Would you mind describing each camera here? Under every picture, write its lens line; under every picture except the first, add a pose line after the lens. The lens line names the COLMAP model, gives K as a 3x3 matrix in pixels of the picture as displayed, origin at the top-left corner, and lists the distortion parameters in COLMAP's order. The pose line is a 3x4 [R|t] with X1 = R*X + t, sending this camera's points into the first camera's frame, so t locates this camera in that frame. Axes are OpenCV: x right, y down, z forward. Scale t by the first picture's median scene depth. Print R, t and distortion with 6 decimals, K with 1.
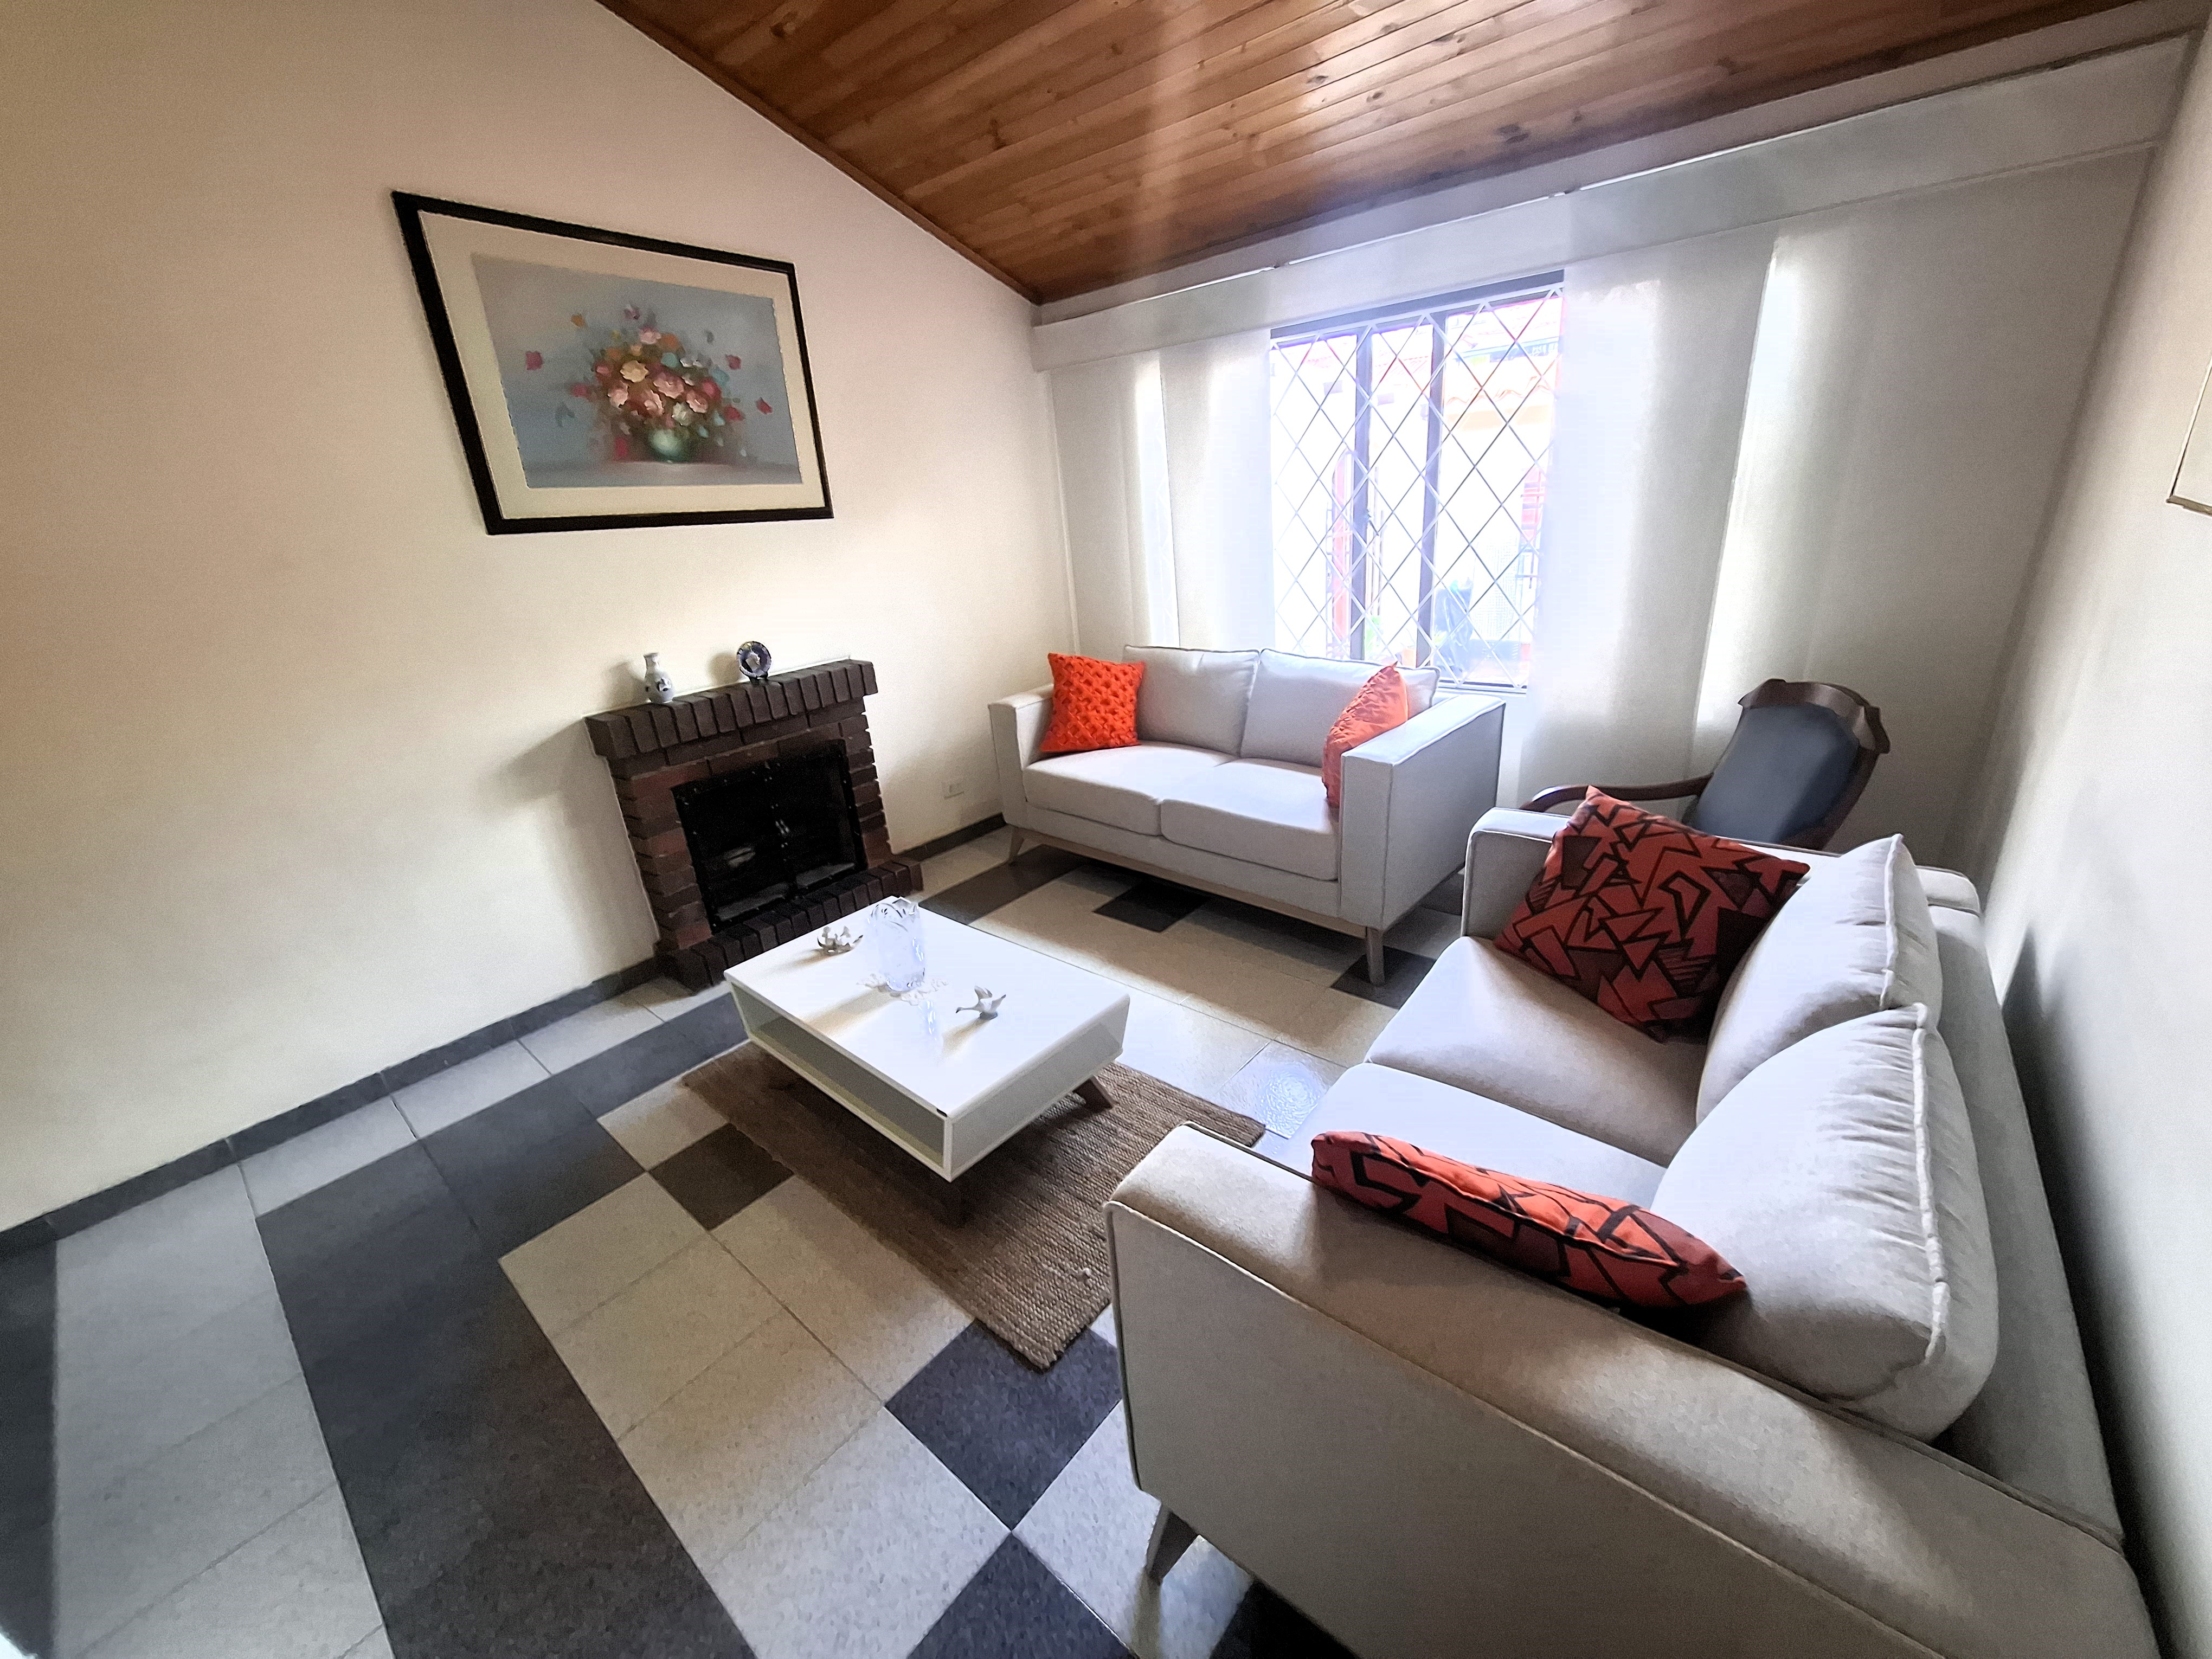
lens RADIAL K [[875.6, 0, 1119.6], [0, 875.6, 832.2], [0, 0, 1]] dist [-0.002342, 0.000825]
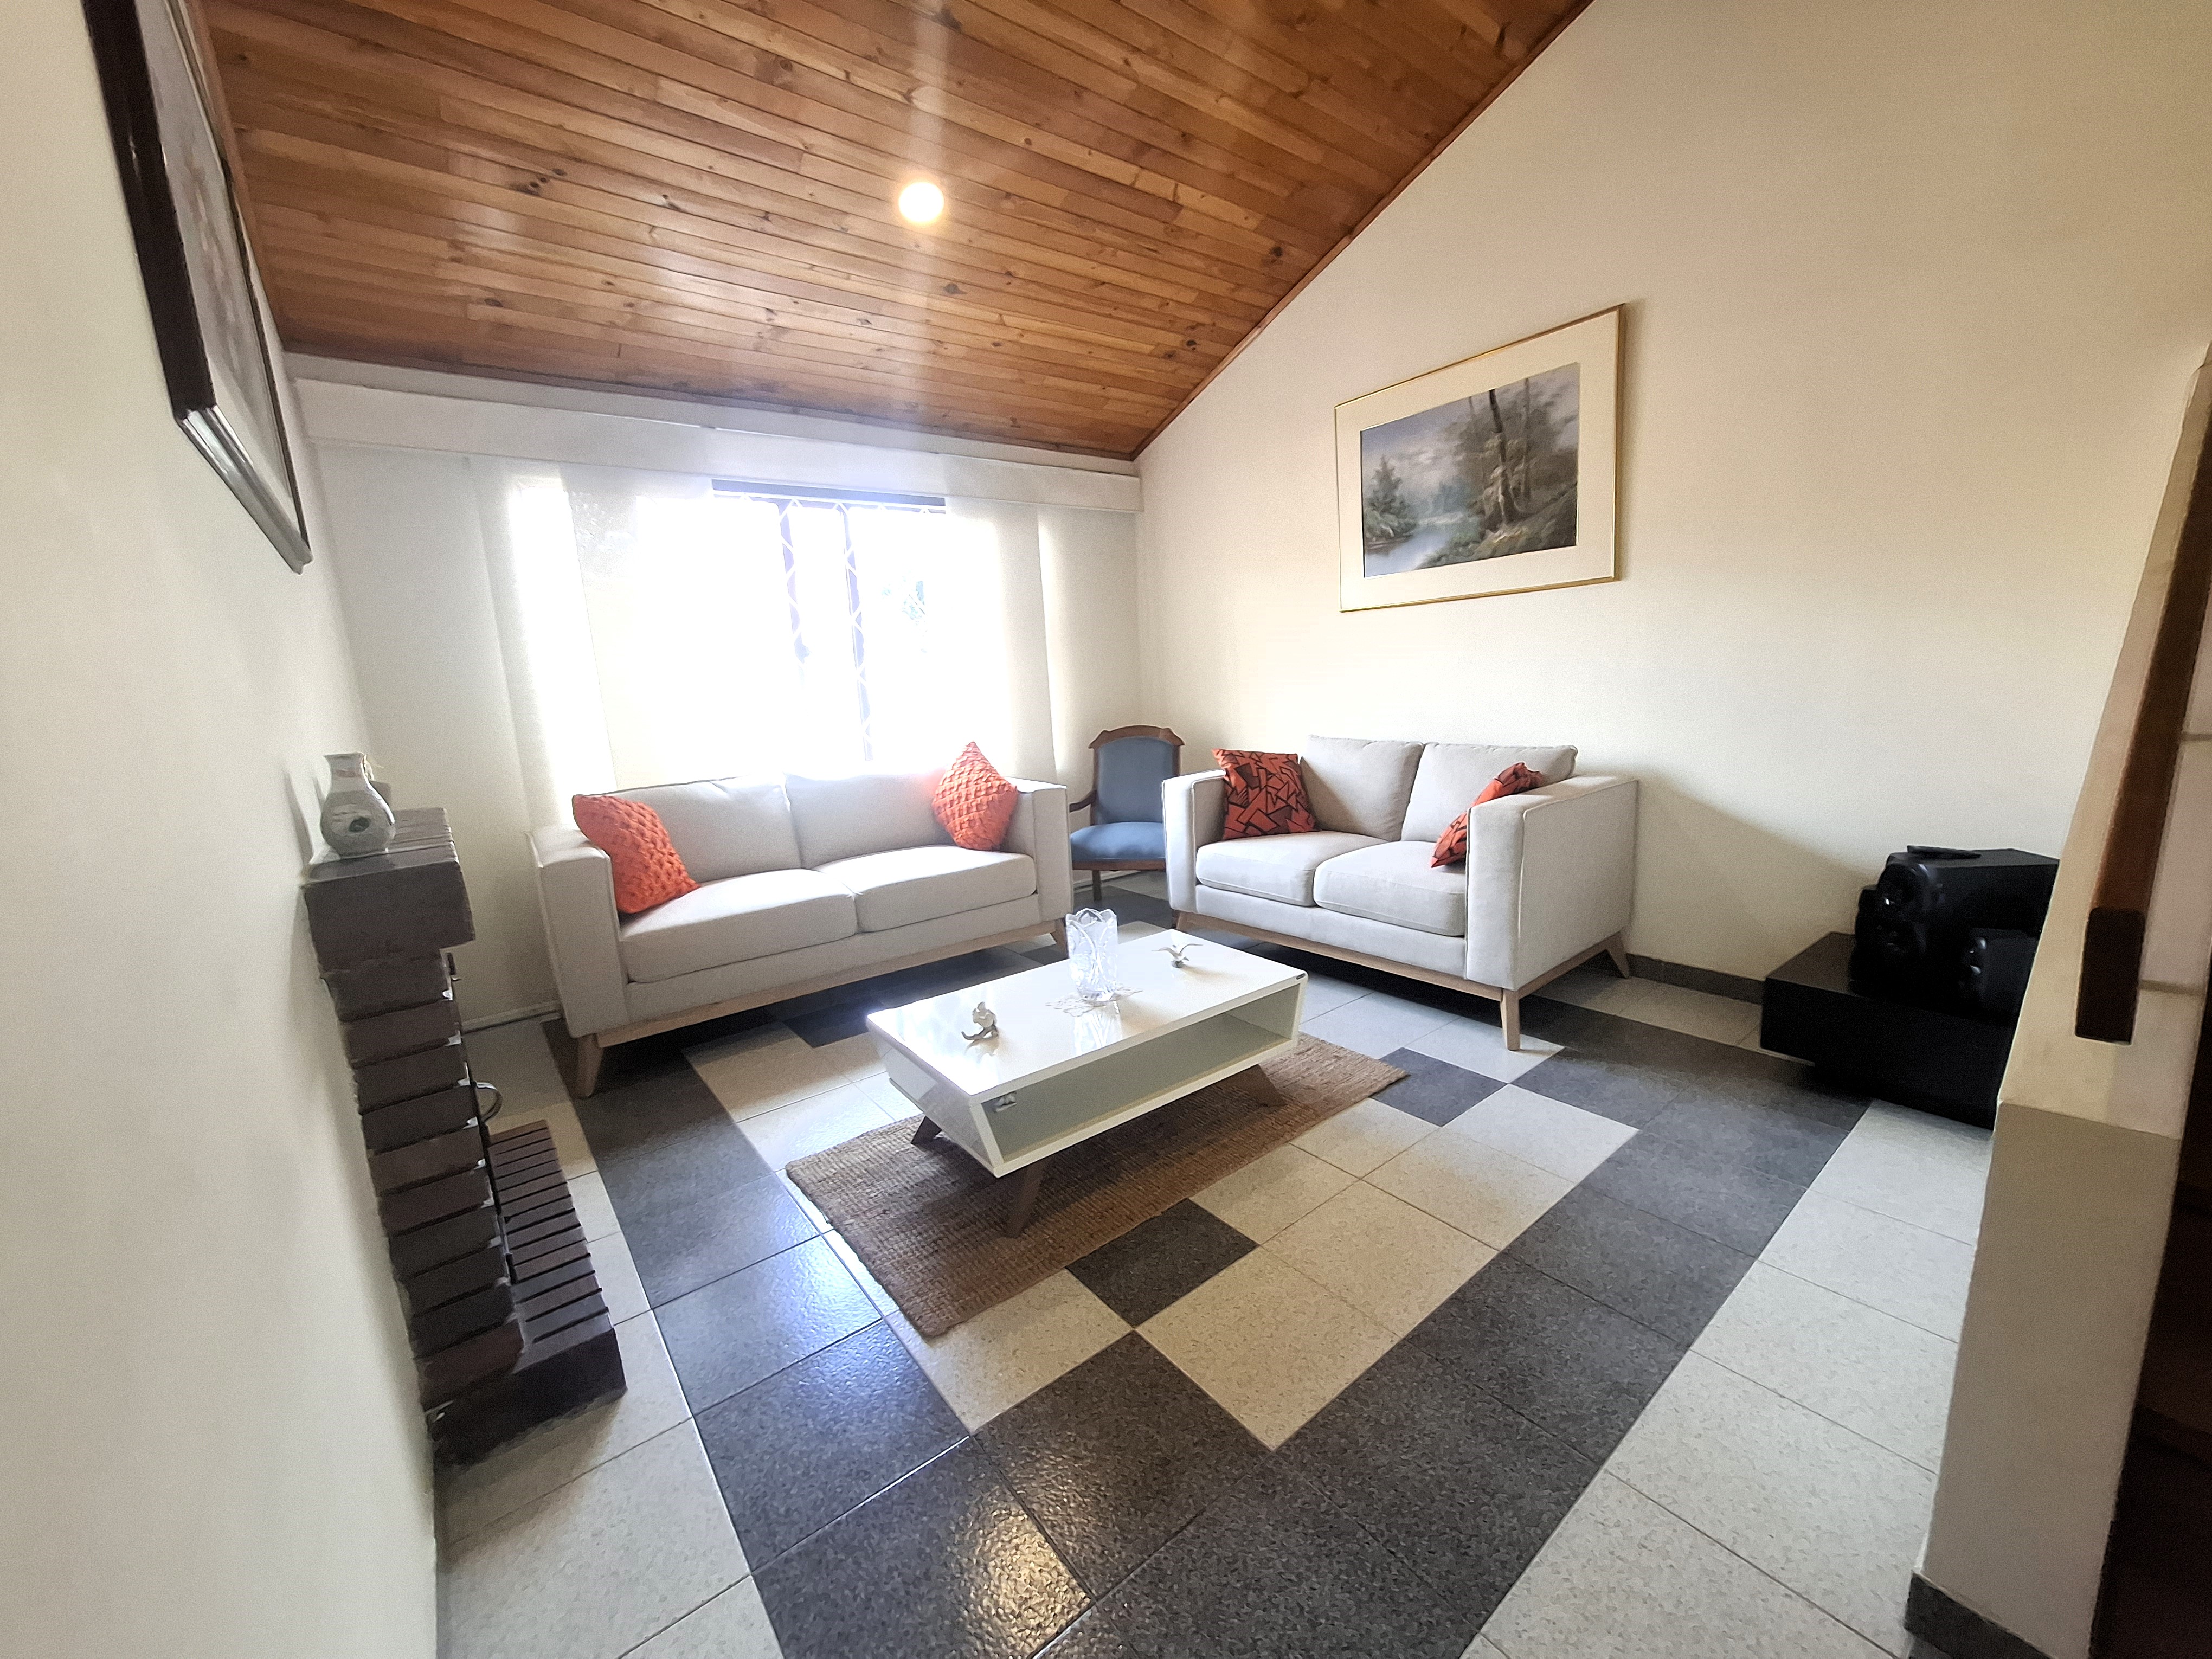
lens RADIAL K [[875.6, 0, 1122.3], [0, 875.6, 825.3], [0, 0, 1]] dist [-0.002342, 0.000825]
pose [[0.191719, -0.107973, 0.975493, -1.155242], [0.390363, 0.920318, 0.025146, -0.020726], [-0.900478, 0.375975, 0.218591, 0.663007]]
